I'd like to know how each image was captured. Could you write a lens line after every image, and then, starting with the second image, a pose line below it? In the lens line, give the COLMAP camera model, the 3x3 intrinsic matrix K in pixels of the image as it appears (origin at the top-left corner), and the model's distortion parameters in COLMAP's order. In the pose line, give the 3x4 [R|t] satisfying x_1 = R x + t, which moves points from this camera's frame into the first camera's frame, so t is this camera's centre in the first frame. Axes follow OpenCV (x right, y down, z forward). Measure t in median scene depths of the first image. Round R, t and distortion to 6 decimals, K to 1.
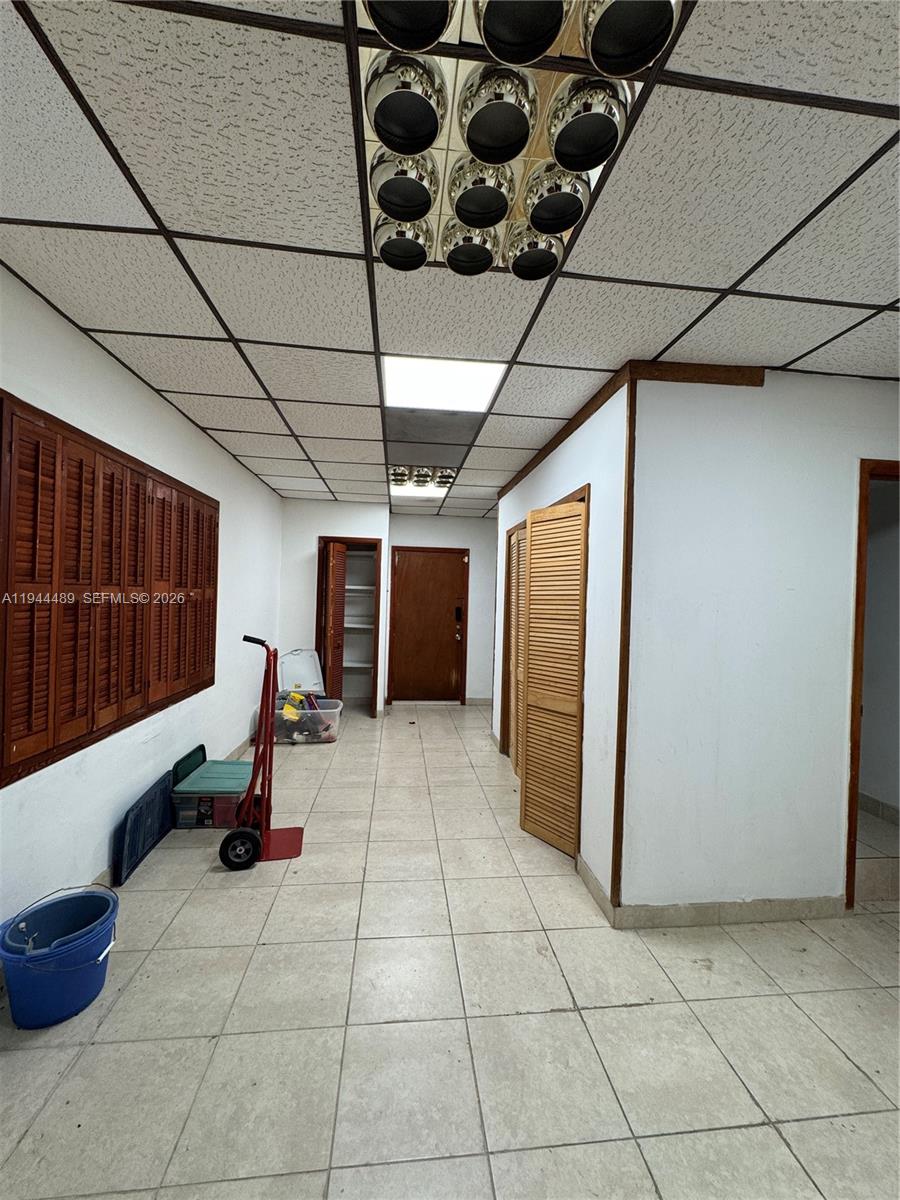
lens RADIAL K [[478.8, 0, 452.6], [0, 478.8, 598.9], [0, 0, 1]] dist [-0.003643, 0.000993]
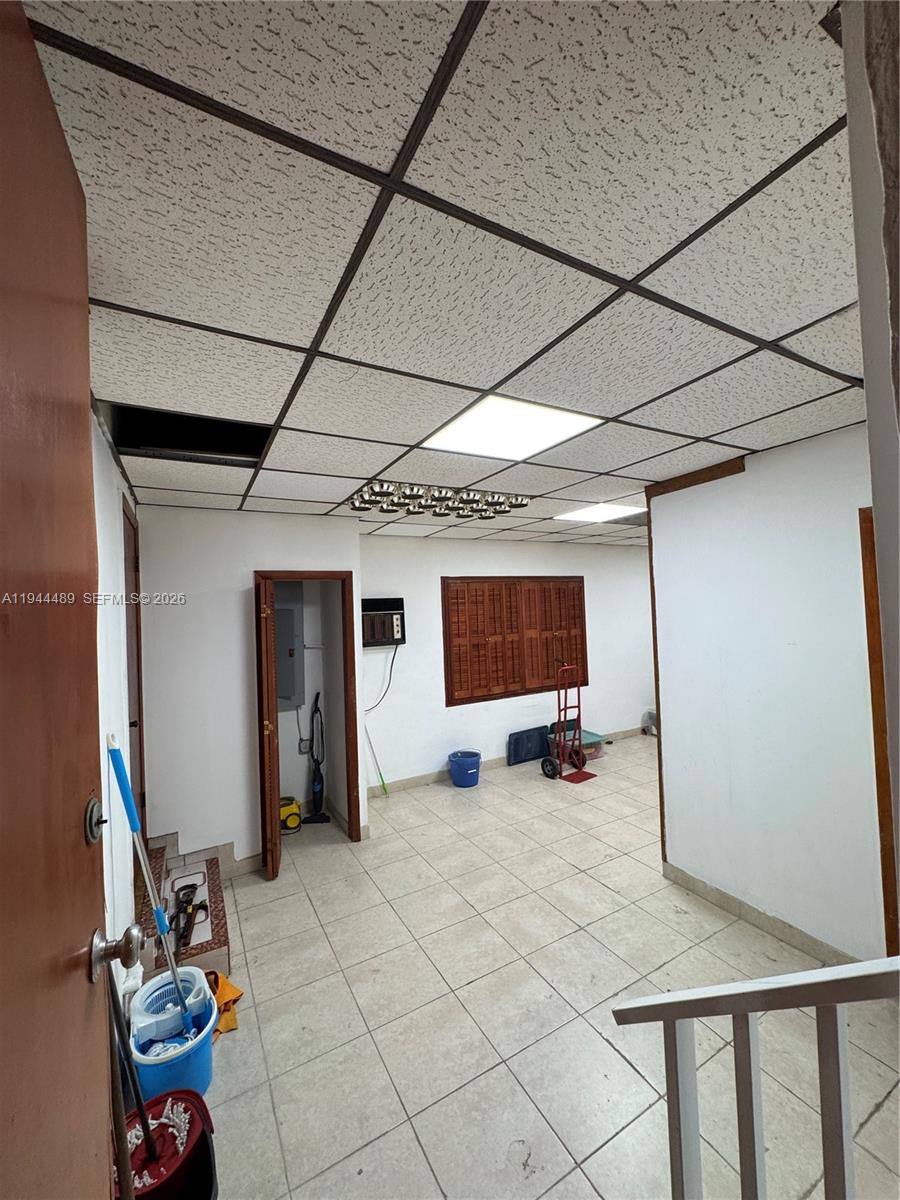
lens RADIAL K [[478.8, 0, 450.4], [0, 478.8, 599.7], [0, 0, 1]] dist [-0.003643, 0.000993]
pose [[0.383263, -0.059037, -0.921750, 1.442361], [0.041492, 0.998048, -0.046671, -0.103562], [0.922707, -0.020358, 0.384965, -0.134140]]
